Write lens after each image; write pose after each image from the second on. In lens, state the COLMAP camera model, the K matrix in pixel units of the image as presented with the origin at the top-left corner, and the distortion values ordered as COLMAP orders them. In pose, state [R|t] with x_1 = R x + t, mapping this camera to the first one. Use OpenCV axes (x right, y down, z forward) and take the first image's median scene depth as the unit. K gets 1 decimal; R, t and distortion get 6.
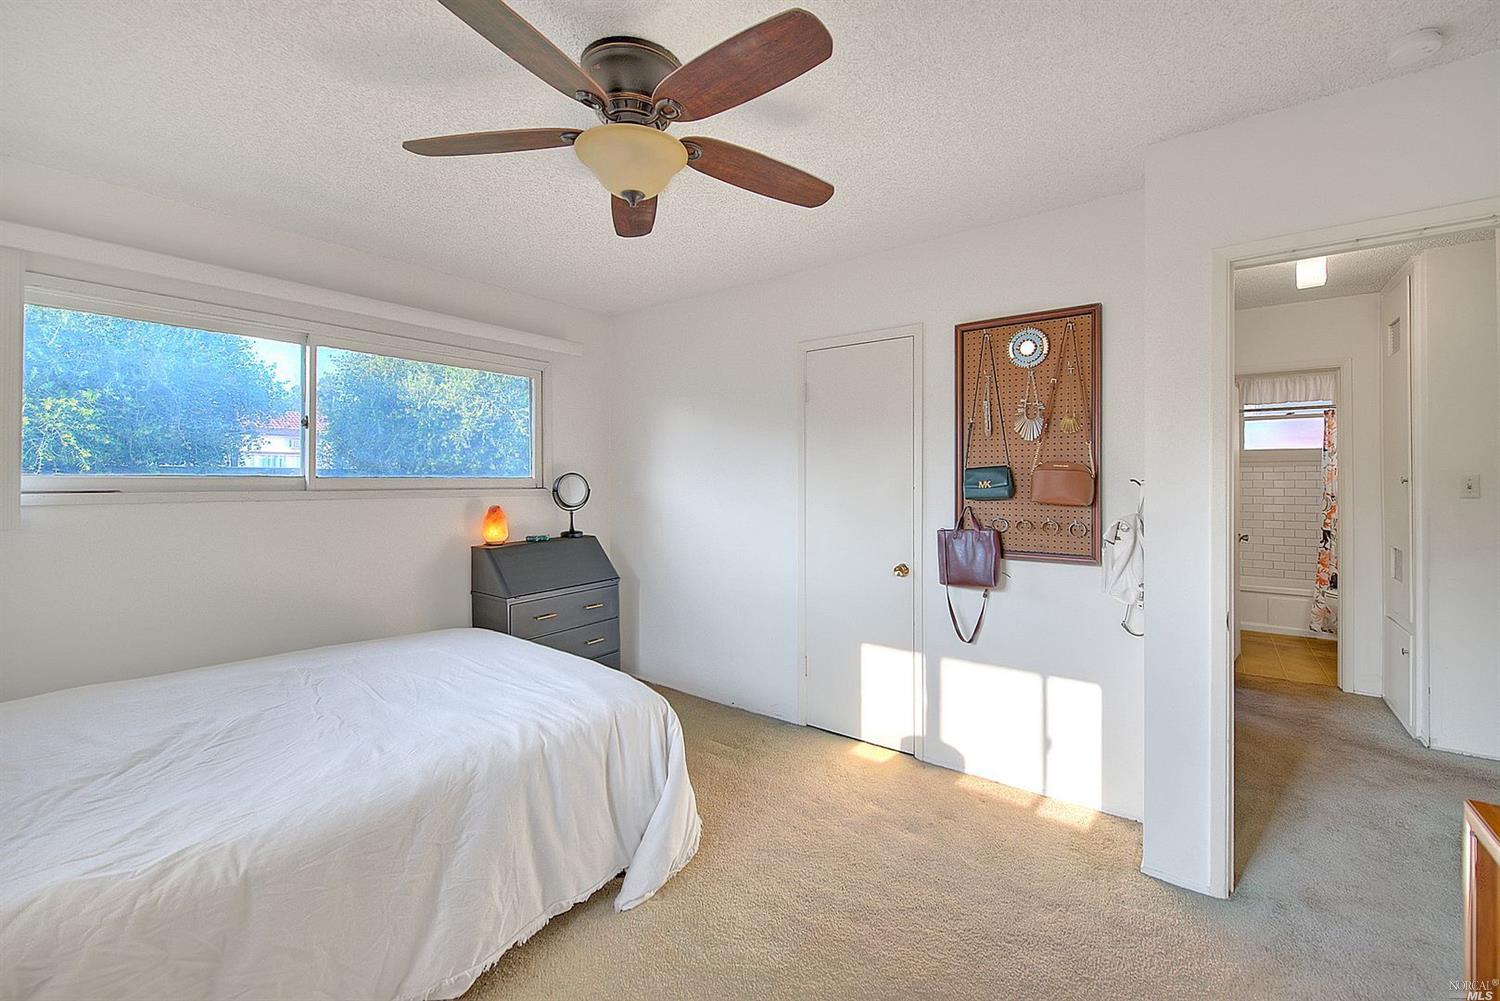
lens RADIAL K [[620.1, 0, 753.4], [0, 620.1, 479.0], [0, 0, 1]] dist [-0.000045, -0.001378]
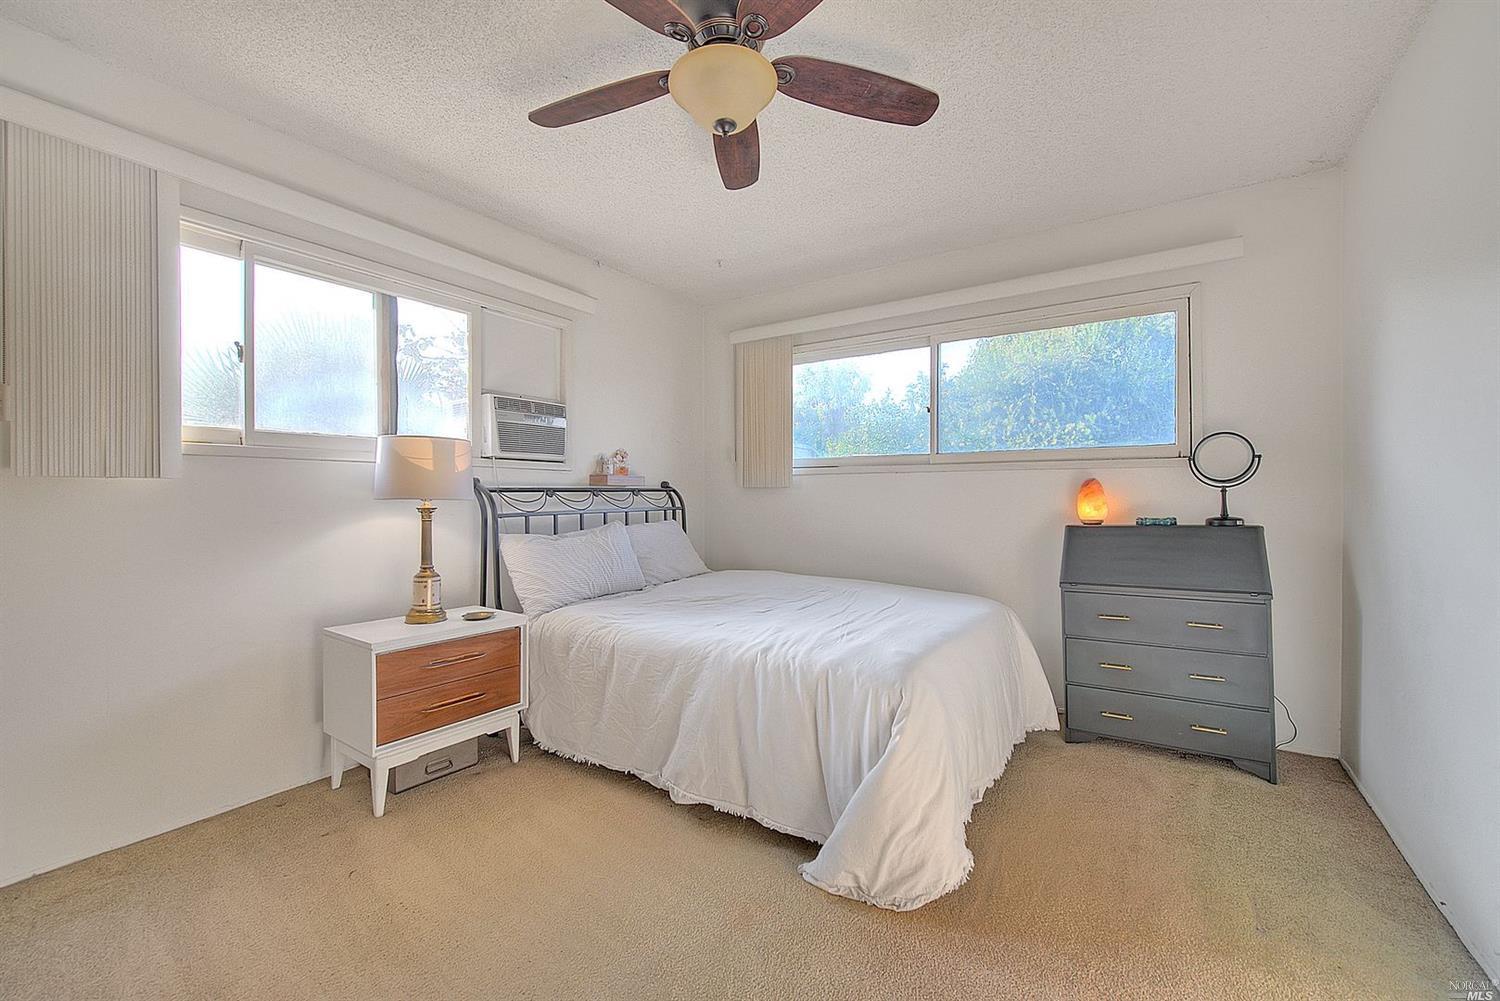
lens RADIAL K [[620.1, 0, 746.6], [0, 620.1, 498.0], [0, 0, 1]] dist [-0.000045, -0.001378]
pose [[0.031059, -0.001804, -0.999516, 0.408077], [-0.001173, 0.999998, -0.001841, 0.071697], [0.999517, 0.001230, 0.031057, 0.500076]]
